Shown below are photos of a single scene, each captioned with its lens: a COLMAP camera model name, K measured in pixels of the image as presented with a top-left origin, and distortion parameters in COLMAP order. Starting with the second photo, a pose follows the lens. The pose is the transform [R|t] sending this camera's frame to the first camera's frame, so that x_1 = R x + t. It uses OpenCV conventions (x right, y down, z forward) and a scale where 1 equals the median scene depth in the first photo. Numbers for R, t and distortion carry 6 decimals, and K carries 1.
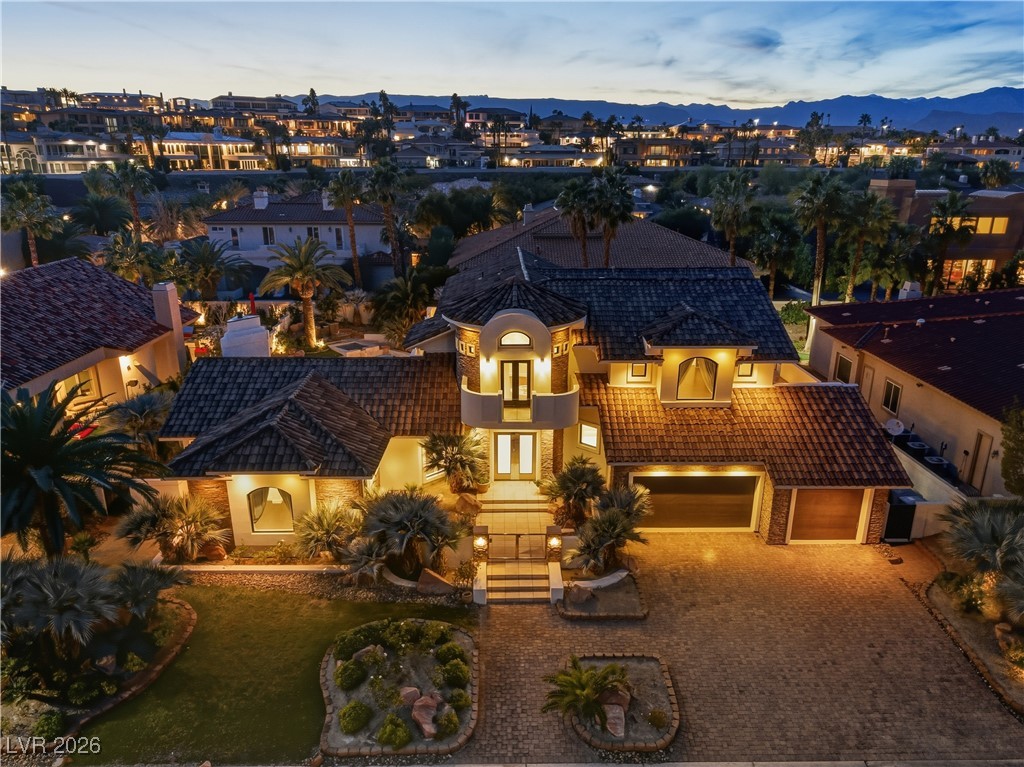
lens RADIAL K [[738.3, 0, 514.7], [0, 738.3, 408.7], [0, 0, 1]] dist [-0.012976, 0.003846]
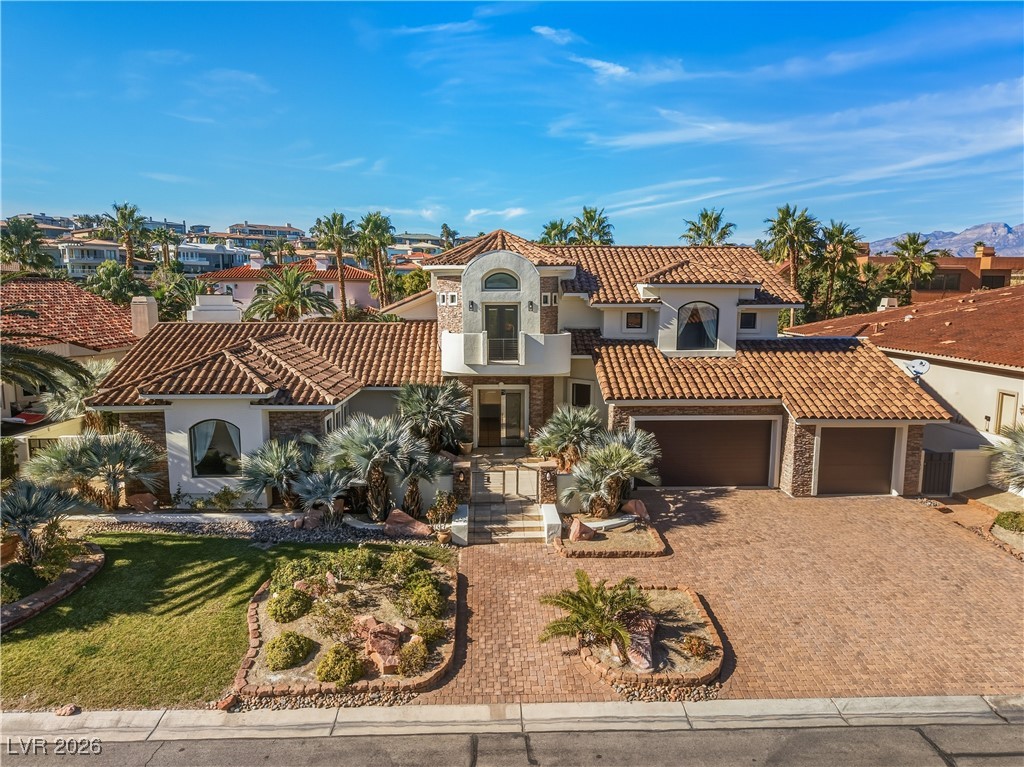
lens RADIAL K [[677.8, 0, 513.0], [0, 677.8, 384.0], [0, 0, 1]] dist [-0.009410, -0.002321]
pose [[0.999743, -0.006092, 0.021837, -0.002897], [0.010263, 0.980478, -0.196359, 0.211693], [-0.020214, 0.196532, 0.980289, 0.201938]]
